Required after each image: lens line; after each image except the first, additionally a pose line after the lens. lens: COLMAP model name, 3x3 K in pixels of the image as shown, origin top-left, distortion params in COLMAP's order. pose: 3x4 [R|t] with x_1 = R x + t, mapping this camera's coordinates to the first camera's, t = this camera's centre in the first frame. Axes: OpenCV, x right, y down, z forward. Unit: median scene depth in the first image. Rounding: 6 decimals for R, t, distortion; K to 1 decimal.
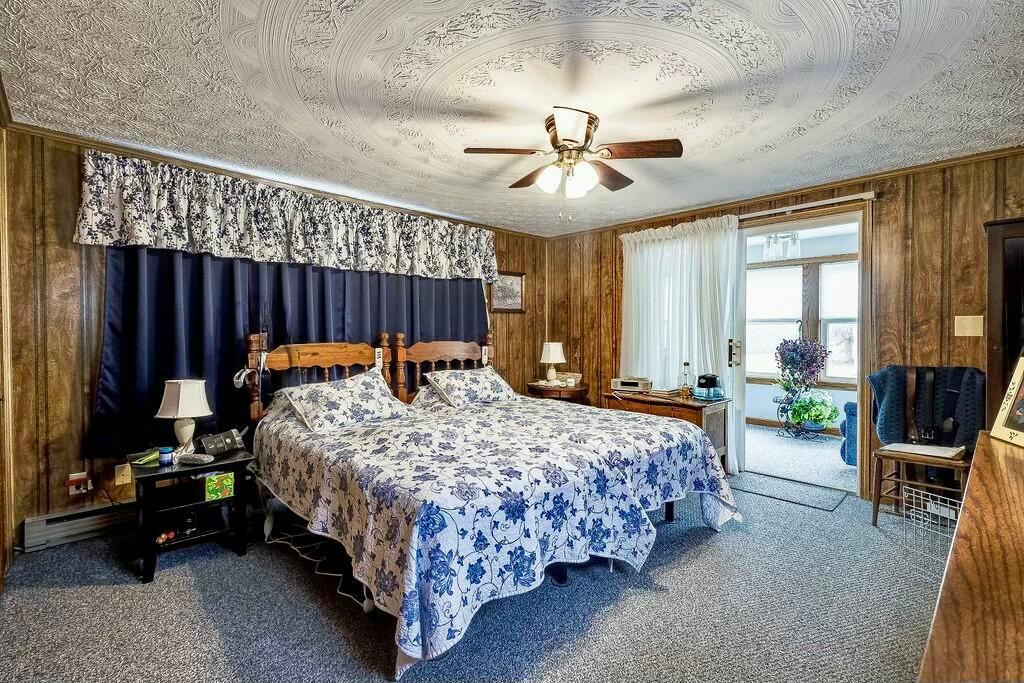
lens RADIAL K [[475.8, 0, 510.3], [0, 475.8, 339.6], [0, 0, 1]] dist [0.002568, 0.000096]
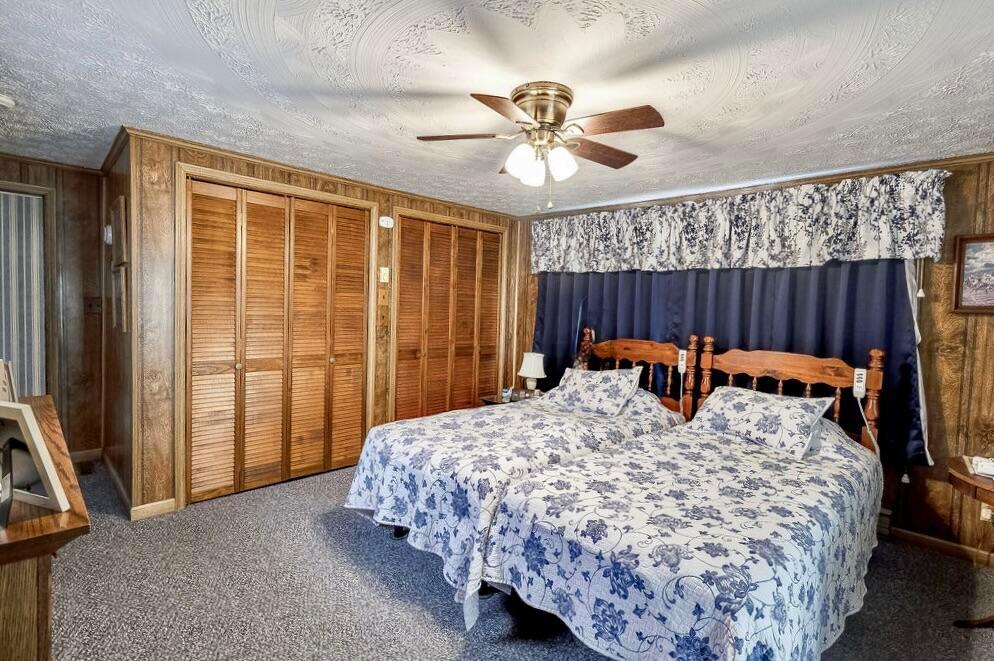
lens RADIAL K [[461.9, 0, 495.3], [0, 461.9, 328.7], [0, 0, 1]] dist [0.002568, 0.000096]
pose [[0.019332, 0.048336, -0.998644, 0.536446], [-0.050650, 0.997595, 0.047305, -0.042349], [0.998529, 0.049667, 0.021734, 0.508761]]
